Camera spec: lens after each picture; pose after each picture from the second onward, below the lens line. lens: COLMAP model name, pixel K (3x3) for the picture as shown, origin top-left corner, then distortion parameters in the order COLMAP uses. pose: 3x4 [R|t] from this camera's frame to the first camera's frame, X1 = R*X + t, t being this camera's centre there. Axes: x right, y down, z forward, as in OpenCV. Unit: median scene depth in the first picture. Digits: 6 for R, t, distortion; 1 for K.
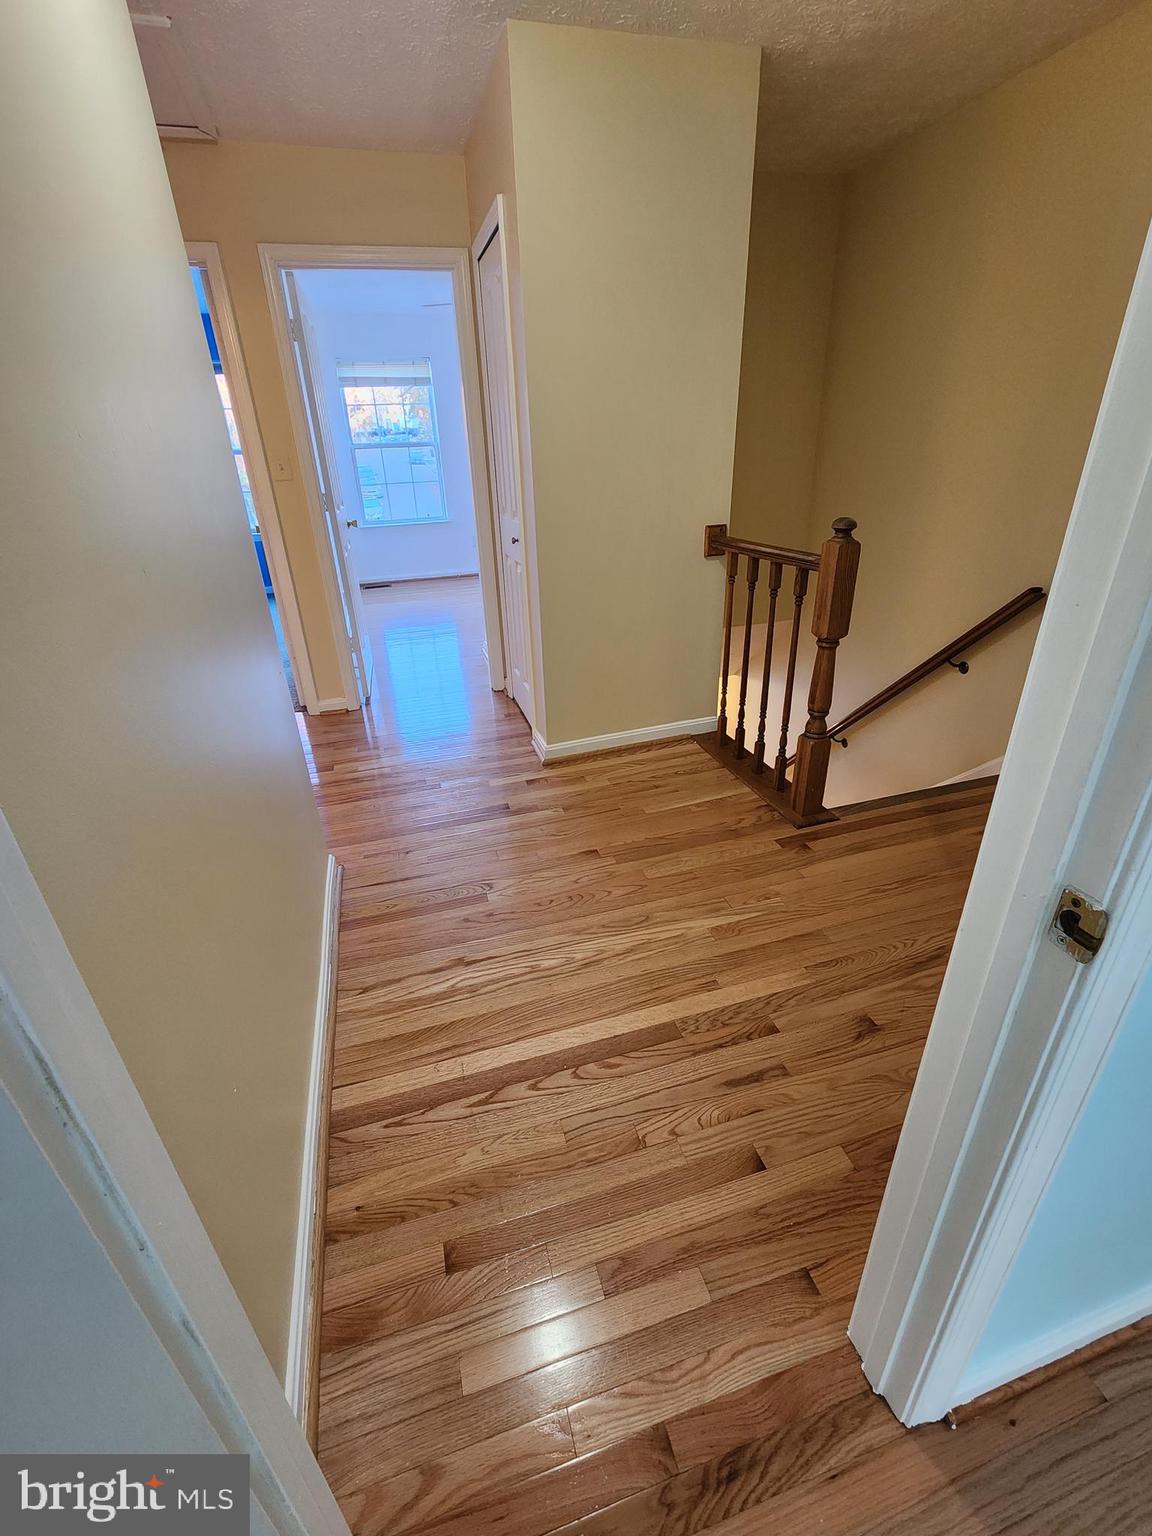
lens RADIAL K [[629.4, 0, 549.4], [0, 629.4, 762.2], [0, 0, 1]] dist [0.002560, -0.002084]
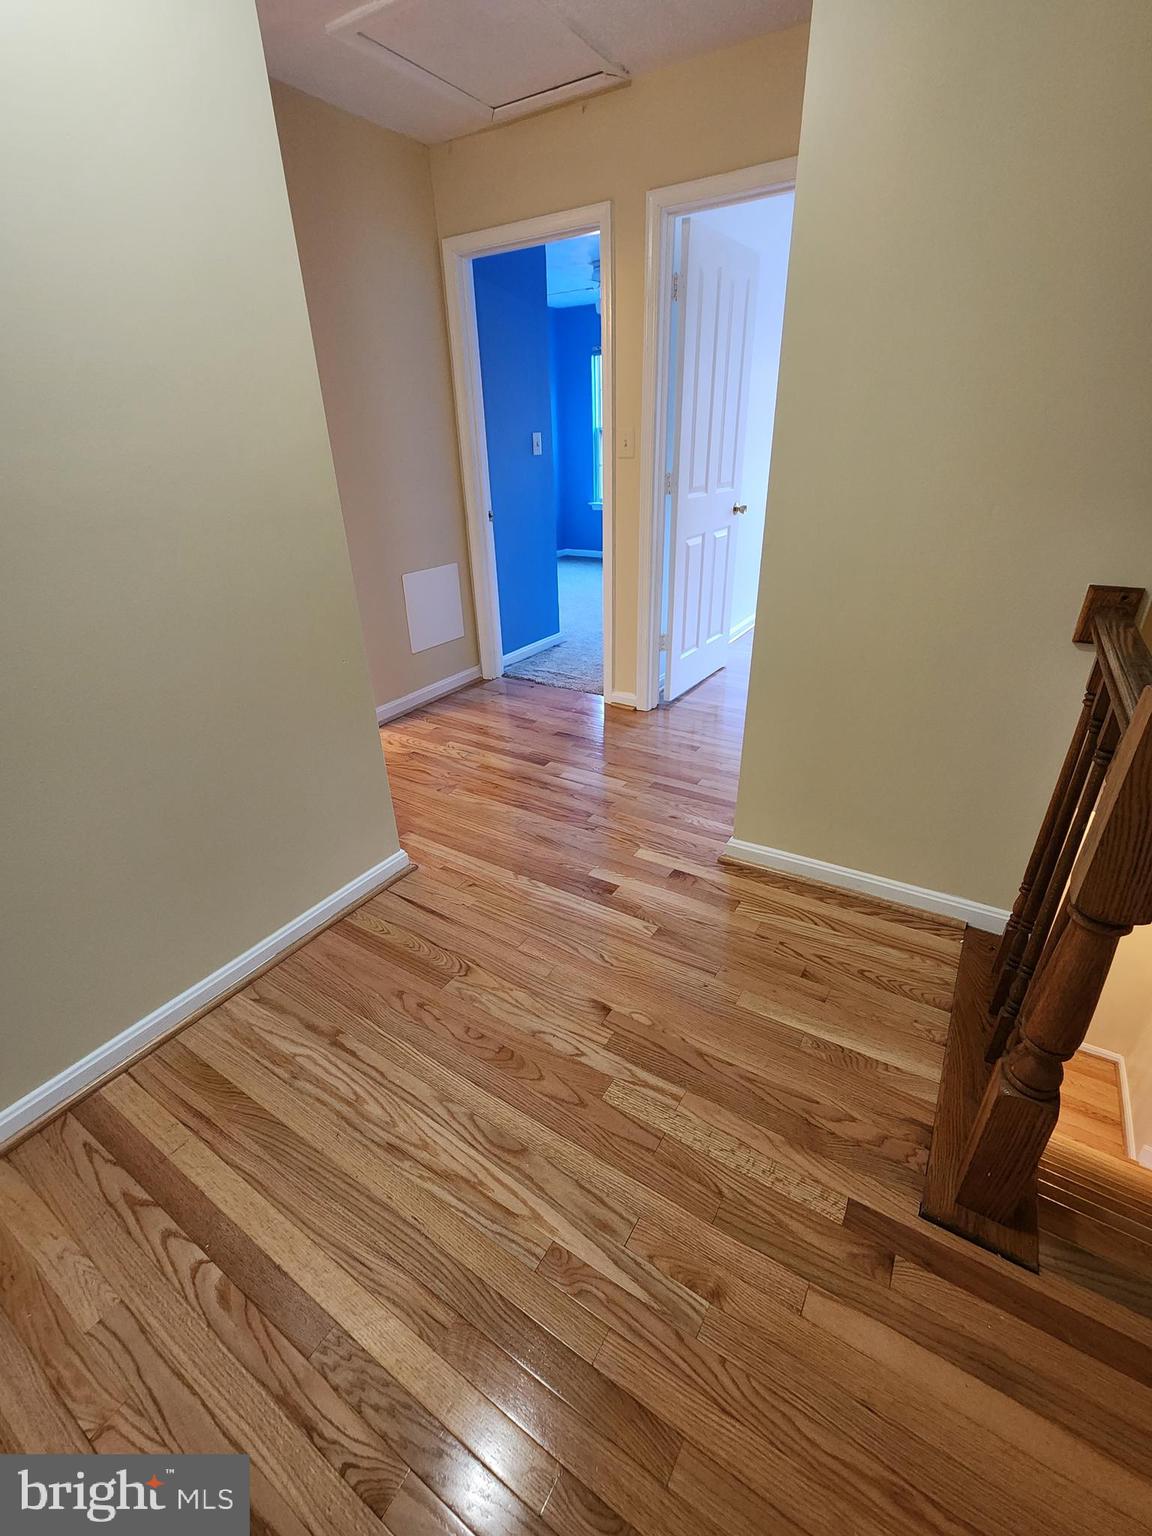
lens RADIAL K [[629.4, 0, 549.4], [0, 629.4, 762.2], [0, 0, 1]] dist [0.002560, -0.002084]
pose [[0.689670, 0.350455, -0.633669, 0.413067], [-0.326498, 0.931580, 0.159865, -0.229290], [0.646339, 0.096638, 0.756906, 0.434172]]
